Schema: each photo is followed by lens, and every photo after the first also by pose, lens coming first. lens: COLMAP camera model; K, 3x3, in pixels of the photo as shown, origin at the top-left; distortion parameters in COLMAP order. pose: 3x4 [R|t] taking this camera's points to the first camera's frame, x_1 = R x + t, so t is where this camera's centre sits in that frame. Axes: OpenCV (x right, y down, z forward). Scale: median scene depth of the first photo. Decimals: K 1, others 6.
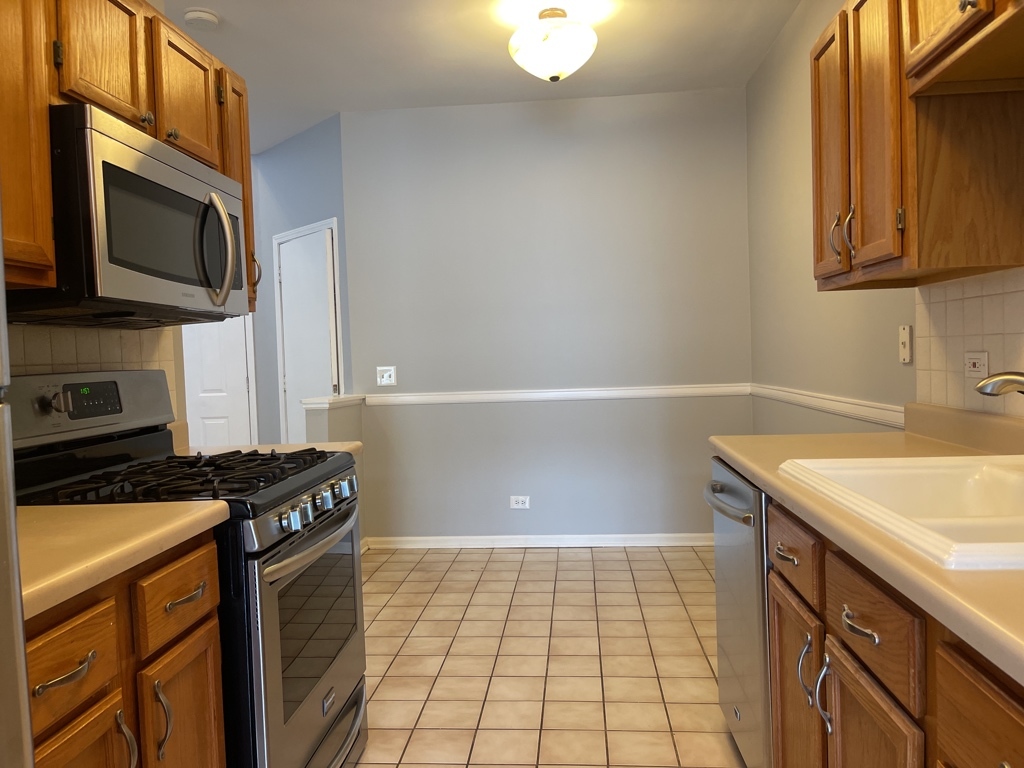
lens RADIAL K [[774.9, 0, 512.0], [0, 774.9, 384.0], [0, 0, 1]] dist [0.046898, -0.054830]
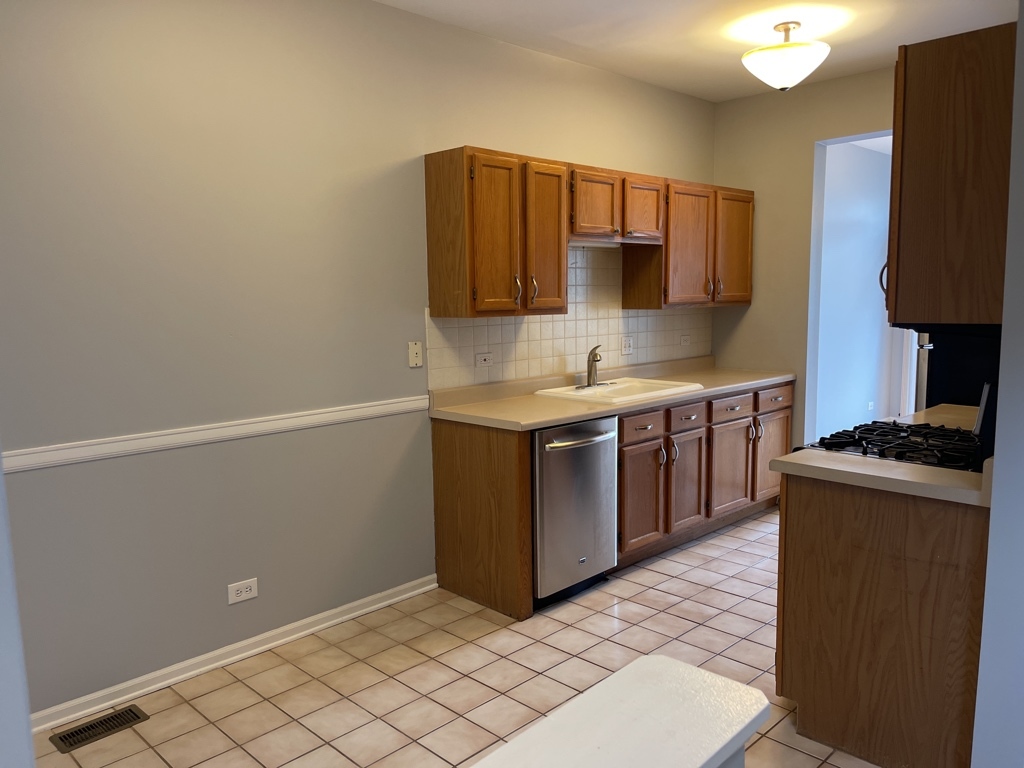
lens RADIAL K [[774.9, 0, 512.0], [0, 774.9, 384.0], [0, 0, 1]] dist [0.046898, -0.054830]
pose [[-0.764725, -0.029805, 0.643668, -0.541662], [0.064980, 0.990270, 0.123055, -0.150866], [-0.641072, 0.135929, -0.755347, 1.825310]]
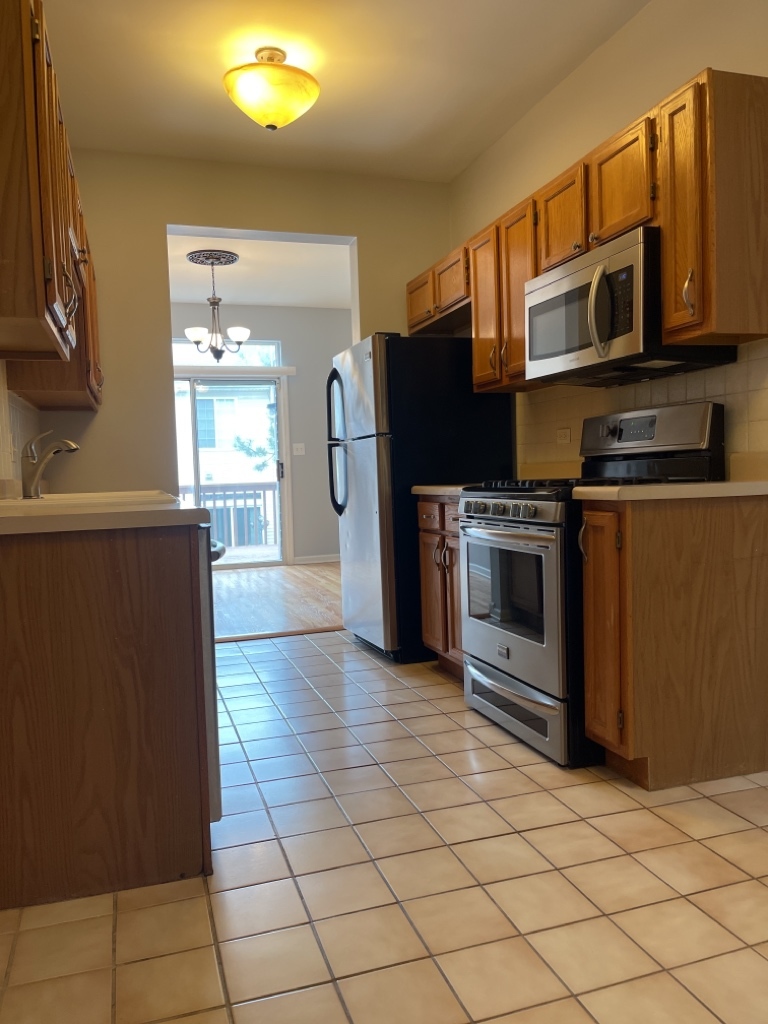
lens RADIAL K [[774.9, 0, 384.0], [0, 774.9, 512.0], [0, 0, 1]] dist [0.046898, -0.054830]
pose [[-0.919455, 0.087532, -0.383329, 0.350035], [0.051400, 0.993298, 0.103527, -0.000938], [0.389822, 0.075485, -0.917791, 1.595325]]
